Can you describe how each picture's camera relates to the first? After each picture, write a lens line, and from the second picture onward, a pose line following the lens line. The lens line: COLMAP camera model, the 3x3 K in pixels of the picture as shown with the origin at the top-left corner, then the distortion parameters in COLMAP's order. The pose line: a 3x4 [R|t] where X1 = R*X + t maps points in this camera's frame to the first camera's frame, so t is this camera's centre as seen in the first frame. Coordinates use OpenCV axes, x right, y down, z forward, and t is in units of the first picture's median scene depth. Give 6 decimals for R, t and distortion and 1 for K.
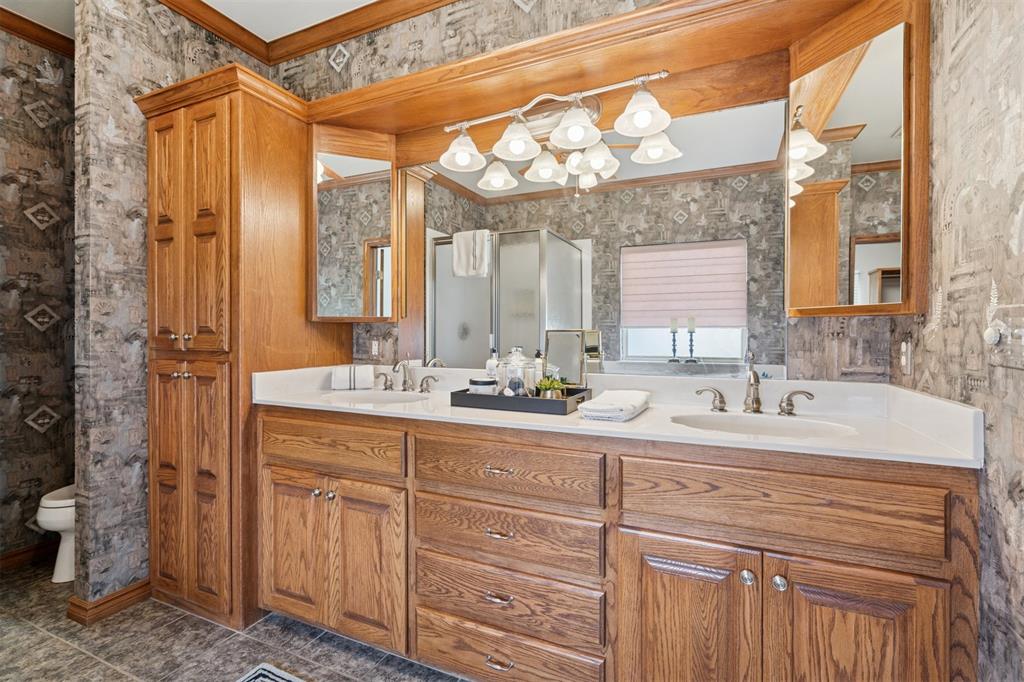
lens RADIAL K [[469.3, 0, 512.0], [0, 469.3, 336.3], [0, 0, 1]] dist [-0.001778, 0.000329]
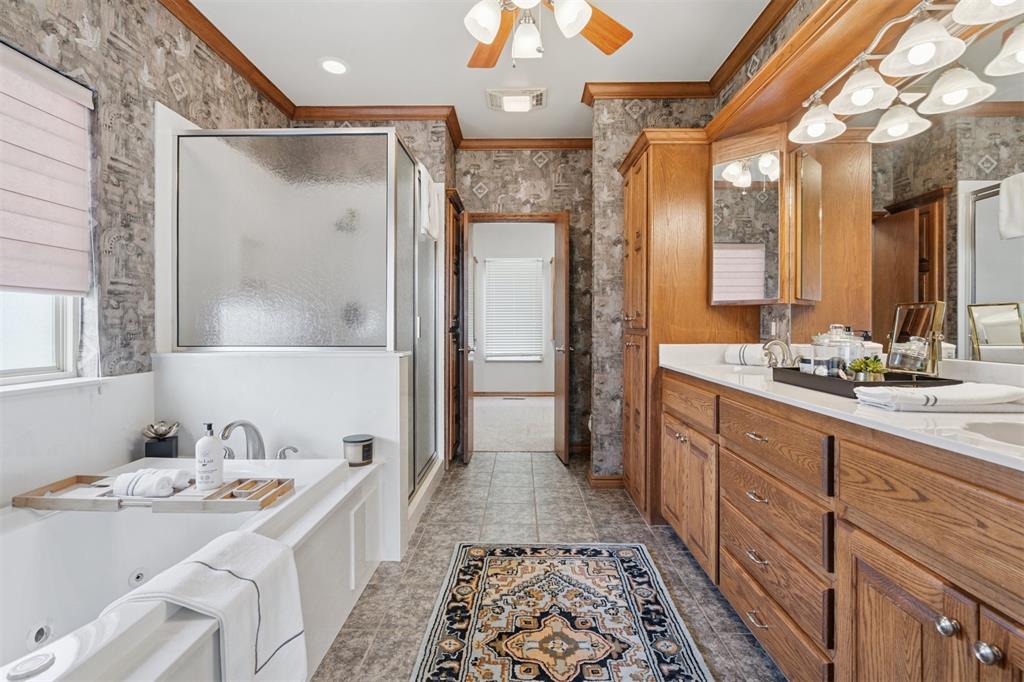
lens RADIAL K [[470.2, 0, 514.0], [0, 470.2, 329.0], [0, 0, 1]] dist [0.000703, 0.000080]
pose [[0.398637, 0.006258, -0.917087, 0.559132], [-0.006953, 0.999969, 0.003801, 0.031847], [0.917082, 0.004861, 0.398668, 0.053407]]
